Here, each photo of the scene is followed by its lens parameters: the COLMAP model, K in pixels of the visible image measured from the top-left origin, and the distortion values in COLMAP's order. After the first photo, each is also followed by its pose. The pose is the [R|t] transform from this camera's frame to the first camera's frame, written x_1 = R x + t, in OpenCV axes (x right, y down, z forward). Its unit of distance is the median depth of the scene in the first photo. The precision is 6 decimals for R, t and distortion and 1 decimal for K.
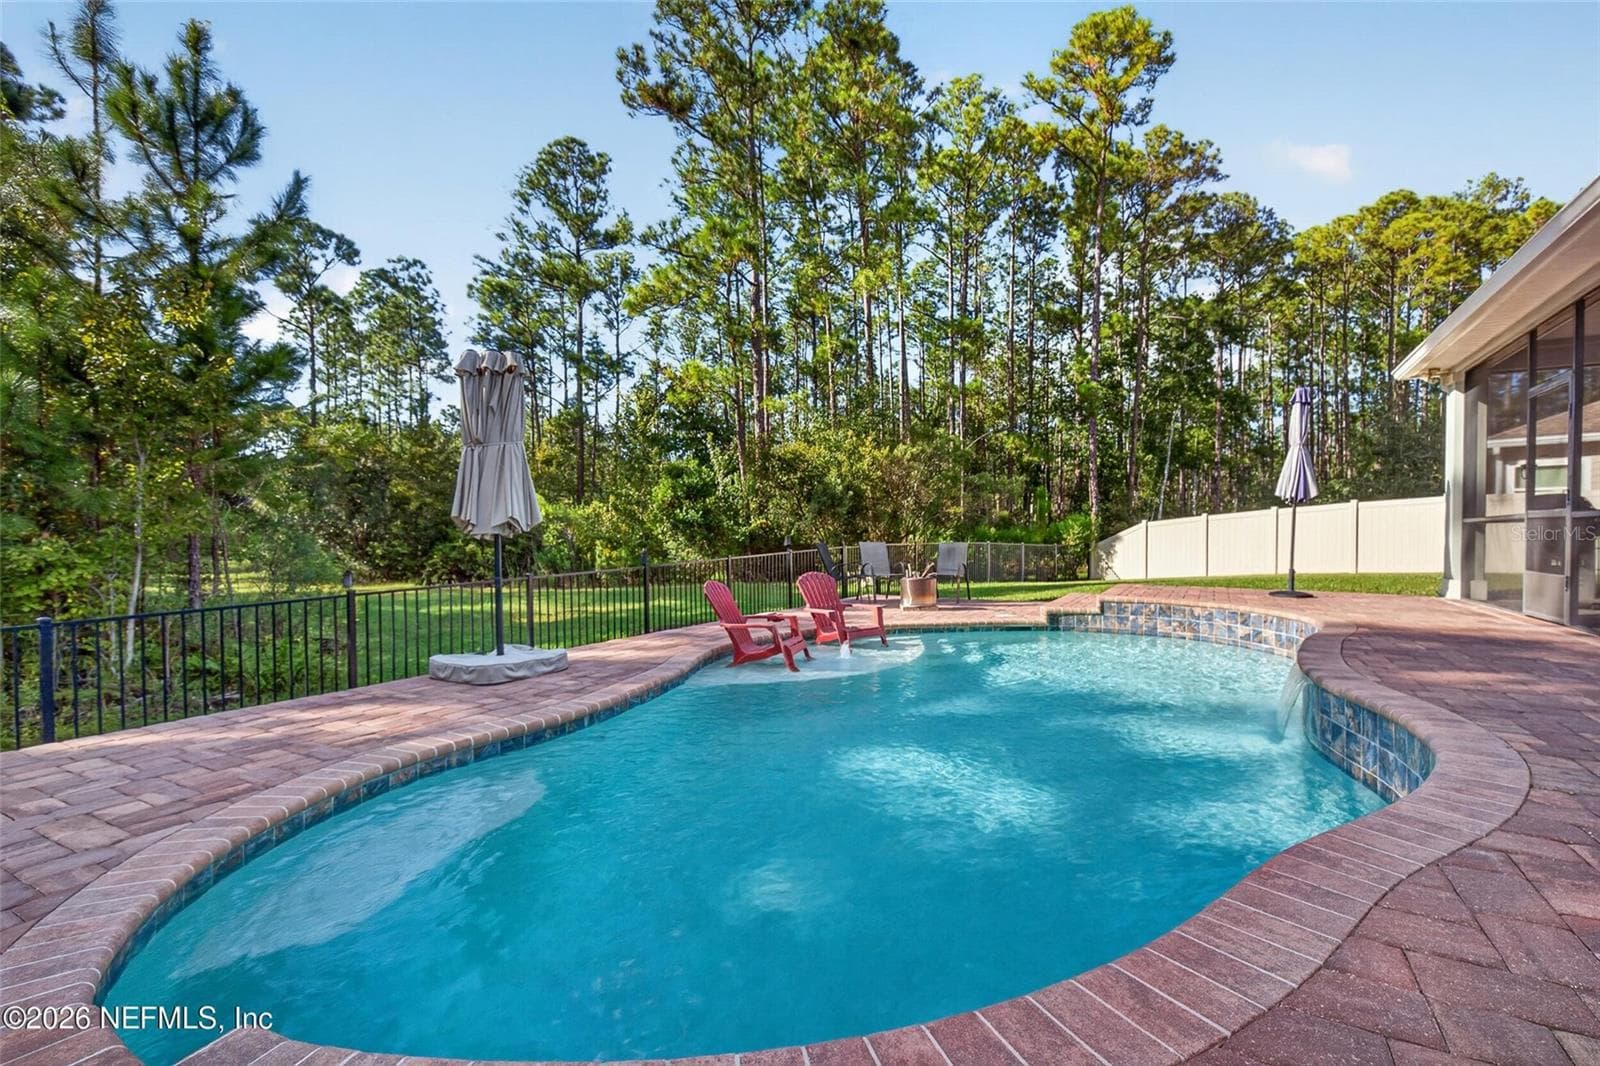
lens RADIAL K [[723.6, 0, 824.2], [0, 723.6, 531.8], [0, 0, 1]] dist [0.000213, -0.000628]
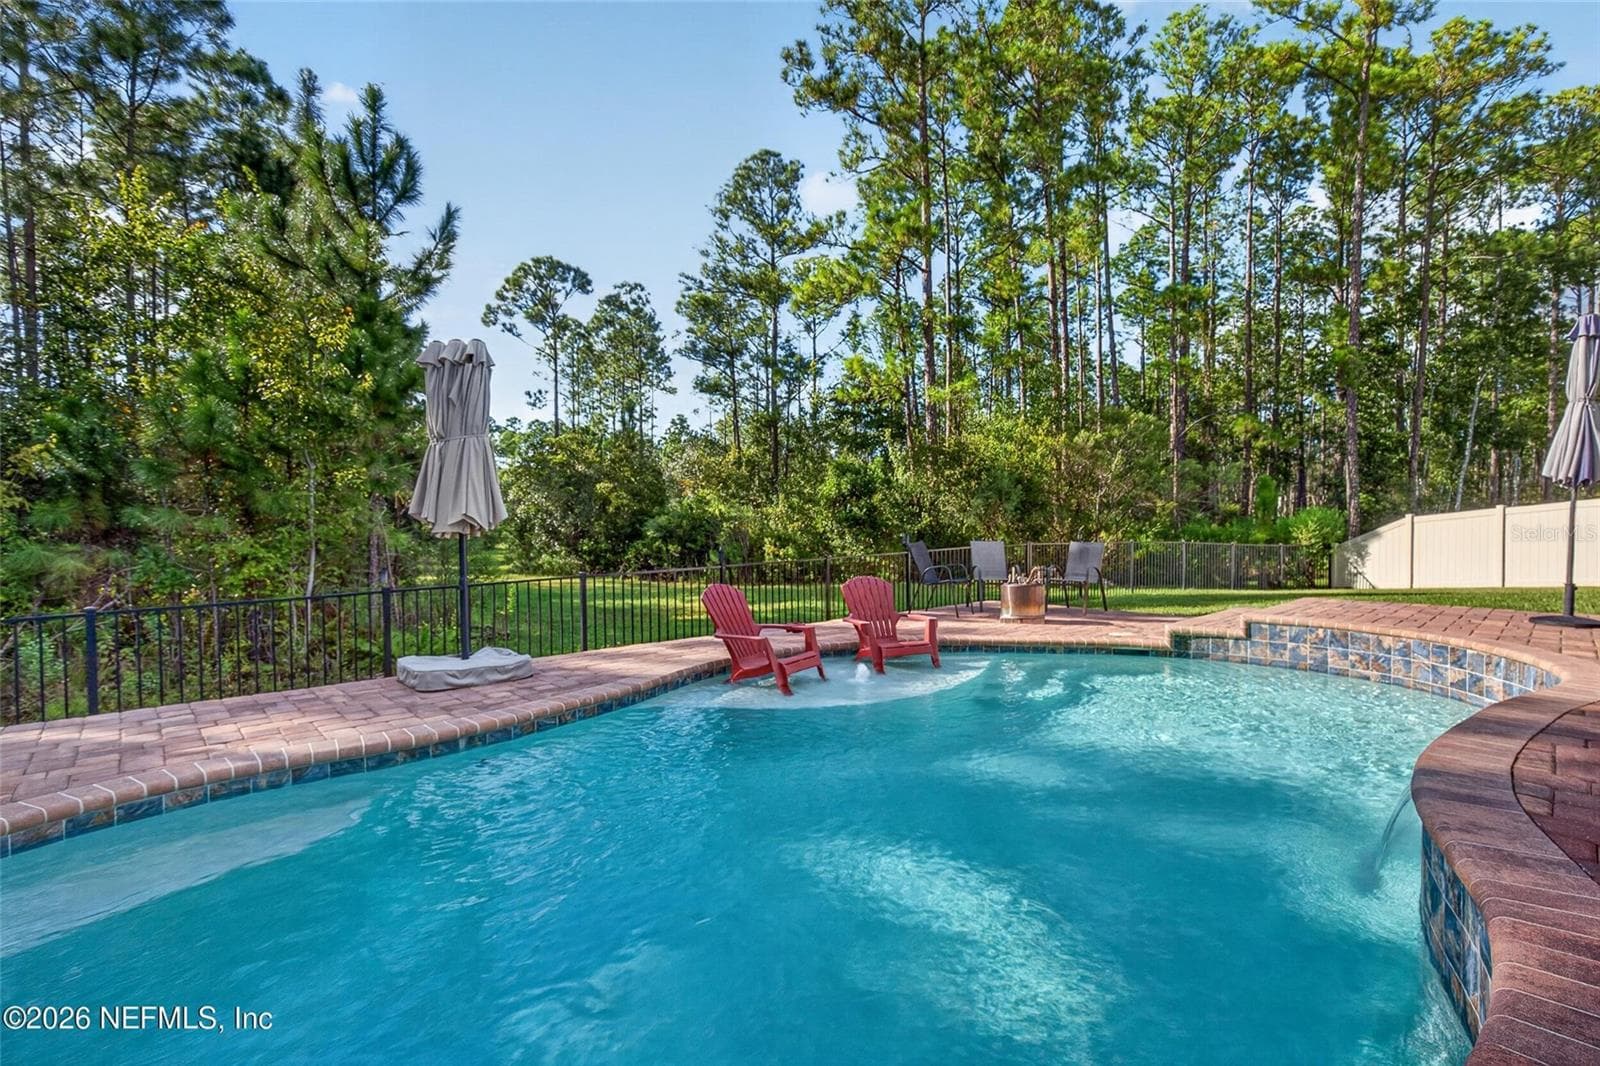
lens RADIAL K [[723.6, 0, 824.2], [0, 723.6, 531.8], [0, 0, 1]] dist [0.000213, -0.000628]
pose [[0.954149, -0.000091, -0.299334, 0.042941], [0.000983, 0.999996, 0.002832, 0.000014], [0.299332, -0.002997, 0.954144, 0.034410]]
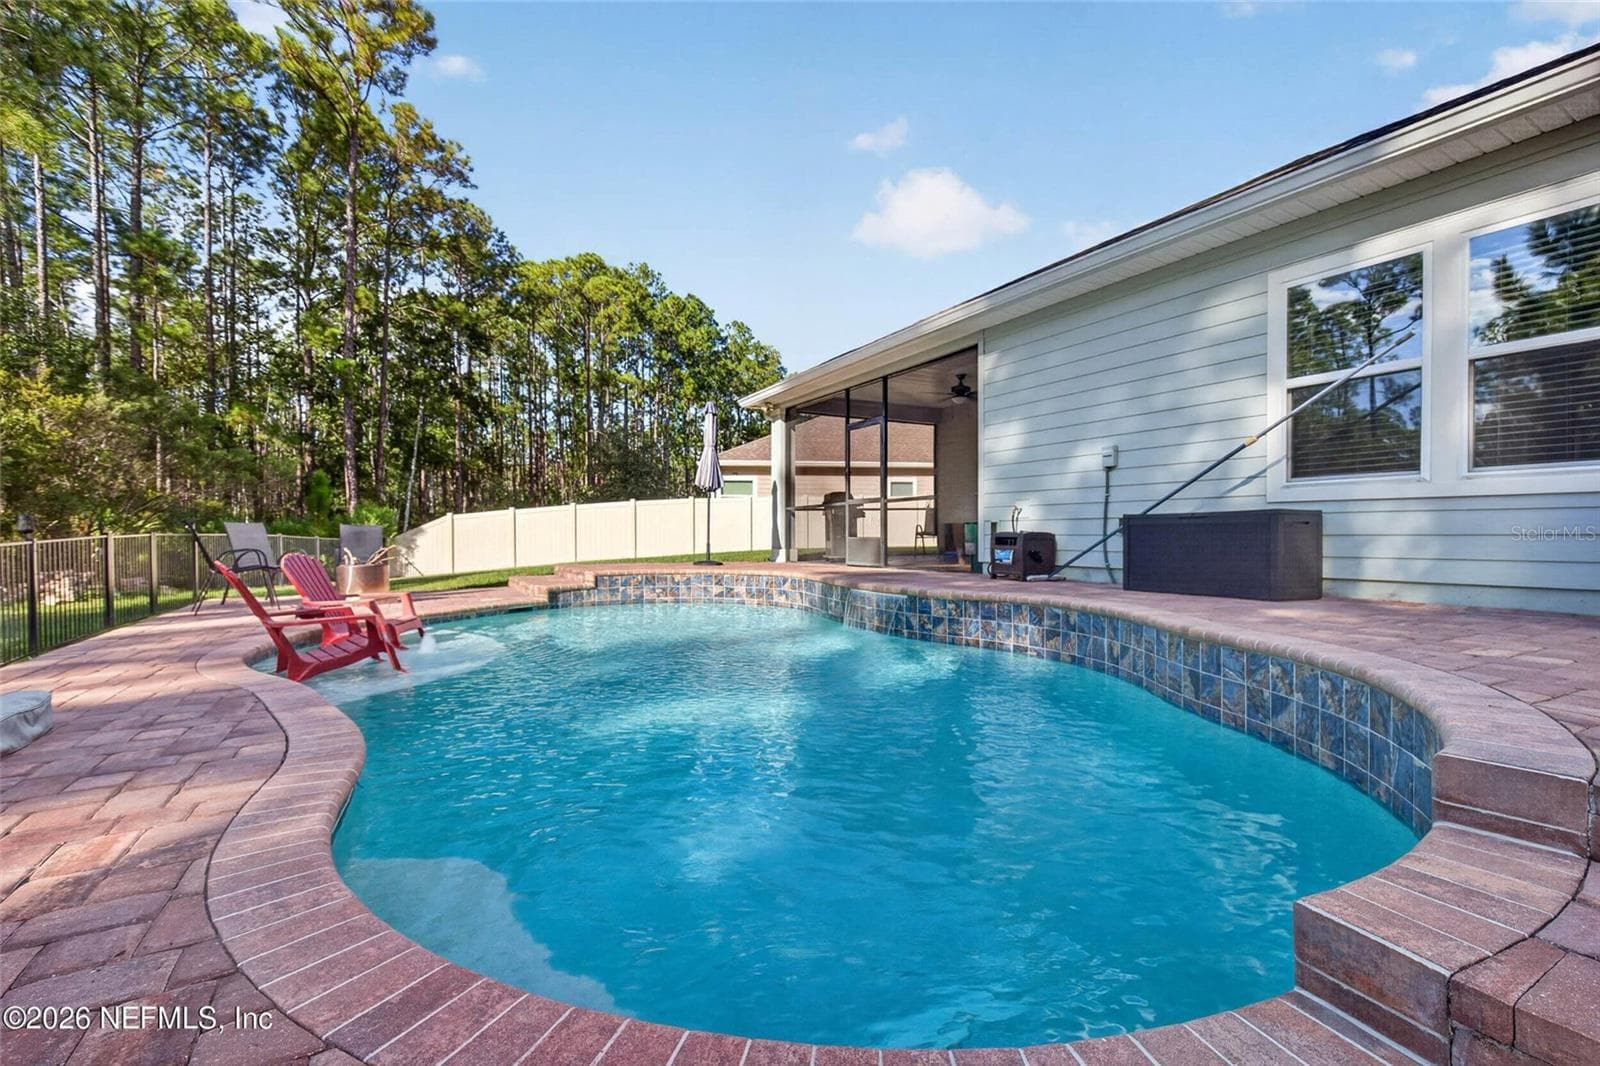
lens RADIAL K [[722.0, 0, 818.8], [0, 722.0, 541.8], [0, 0, 1]] dist [0.000590, -0.000271]
pose [[0.522653, -0.010688, 0.852478, -0.078612], [0.002332, 0.999936, 0.011107, 0.008021], [-0.852542, -0.003818, 0.522644, 0.038861]]
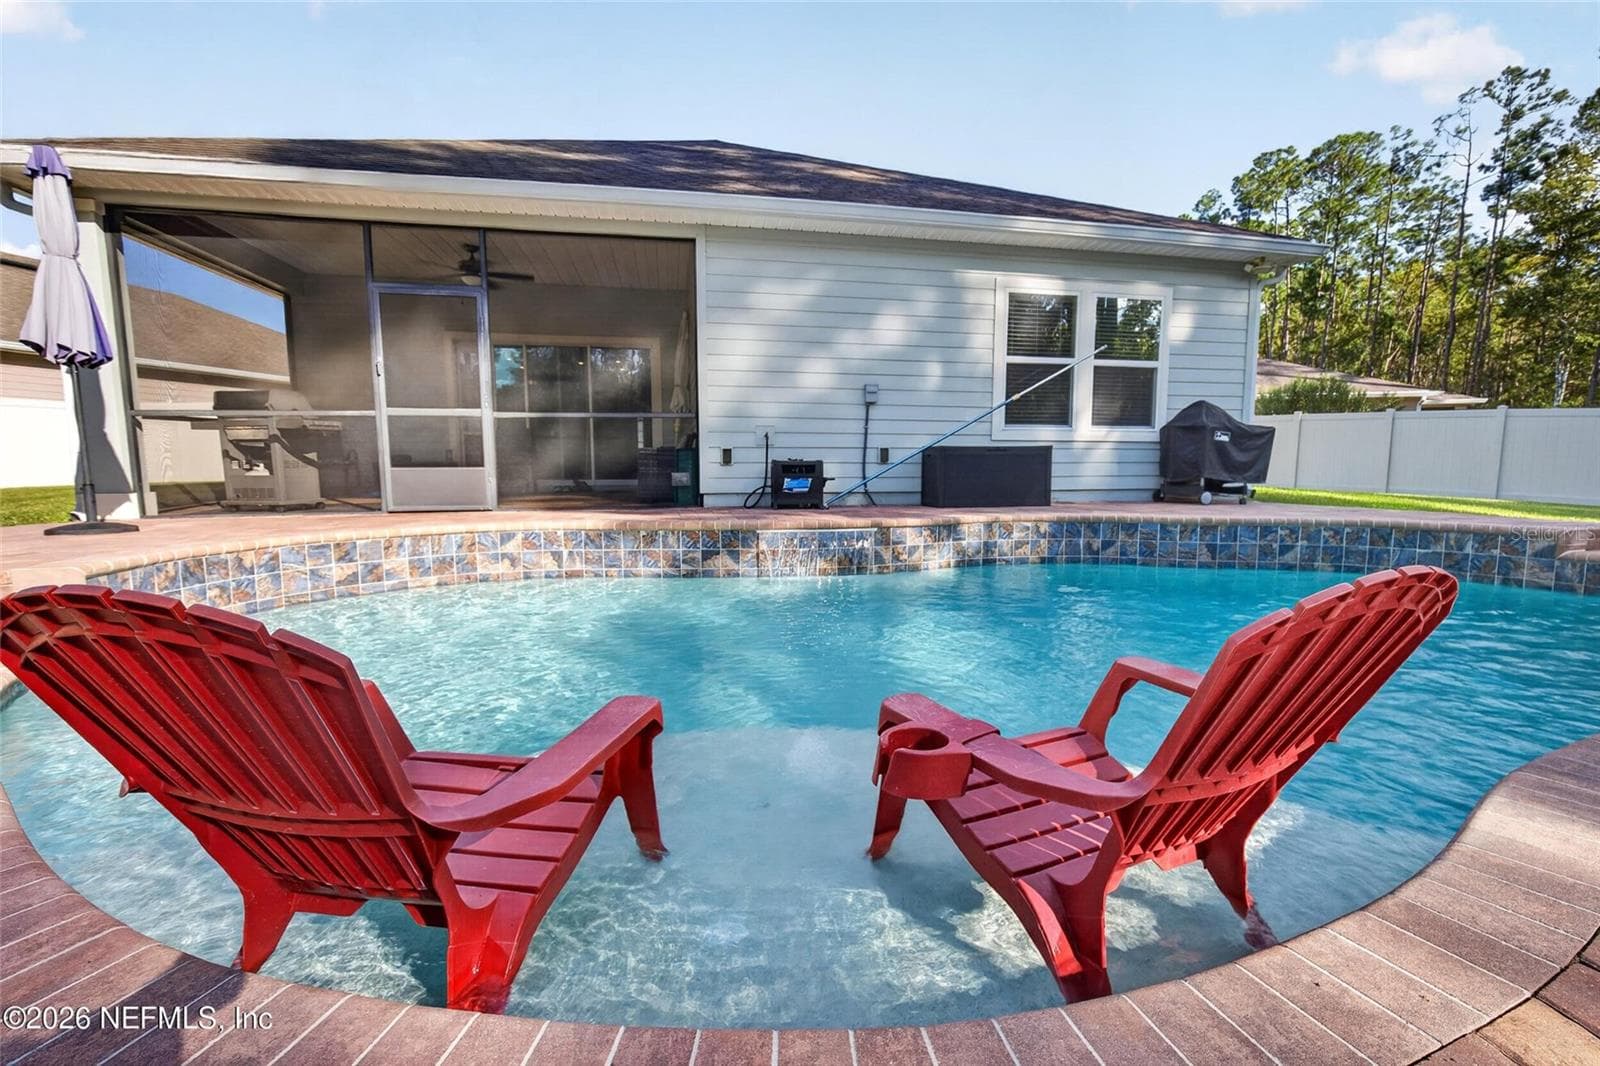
lens RADIAL K [[722.0, 0, 818.8], [0, 722.0, 541.8], [0, 0, 1]] dist [0.000590, -0.000271]
pose [[-0.651231, -0.083176, 0.754308, -0.034988], [0.001093, 0.993872, 0.110536, 0.008134], [-0.758879, 0.072809, -0.647149, 0.216813]]
